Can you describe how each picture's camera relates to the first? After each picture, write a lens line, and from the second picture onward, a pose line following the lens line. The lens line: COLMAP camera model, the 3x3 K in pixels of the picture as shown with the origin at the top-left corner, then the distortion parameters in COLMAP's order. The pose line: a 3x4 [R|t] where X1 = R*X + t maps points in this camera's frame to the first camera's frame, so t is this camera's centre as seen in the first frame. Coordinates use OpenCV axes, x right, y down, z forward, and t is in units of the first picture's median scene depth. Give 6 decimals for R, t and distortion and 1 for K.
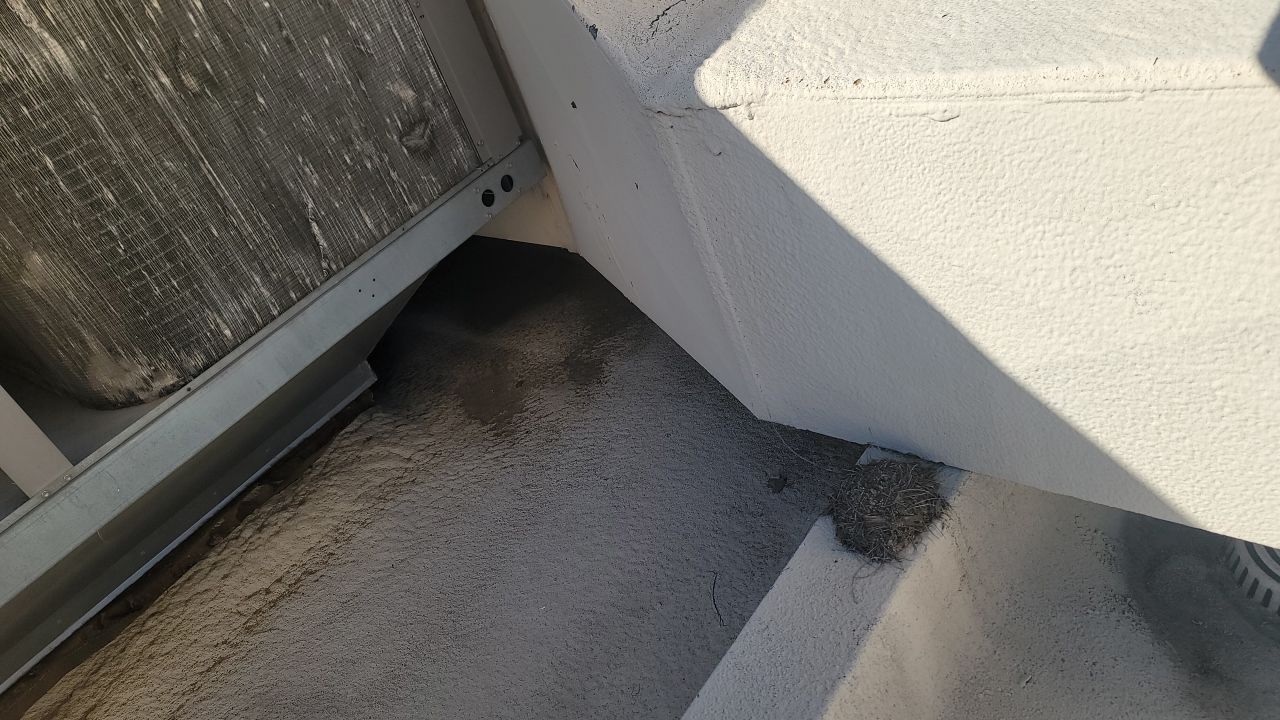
lens RADIAL K [[923.5, 0, 609.4], [0, 923.5, 382.2], [0, 0, 1]] dist [0.068411, -0.055424]
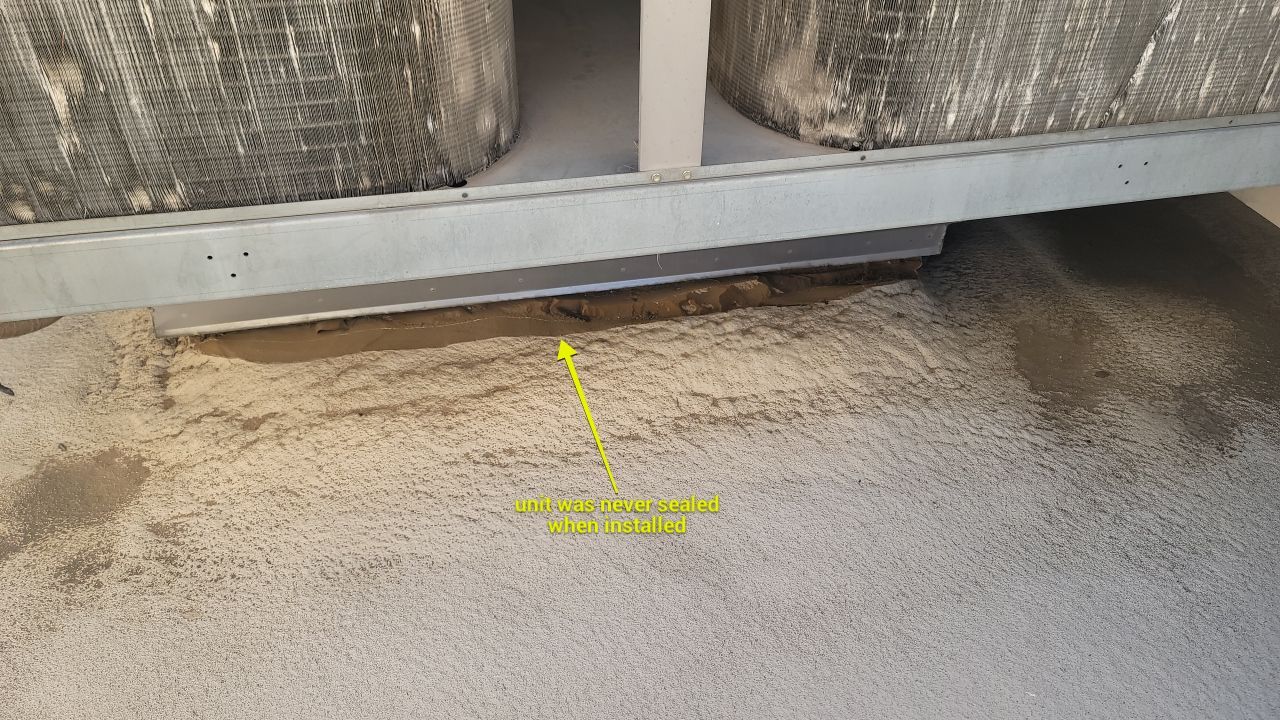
lens RADIAL K [[923.5, 0, 609.4], [0, 923.5, 382.2], [0, 0, 1]] dist [0.068411, -0.055424]
pose [[0.731203, 0.630041, -0.261515, -0.243306], [-0.578233, 0.775845, 0.252410, 0.060016], [0.361924, -0.033346, 0.931611, 0.210745]]
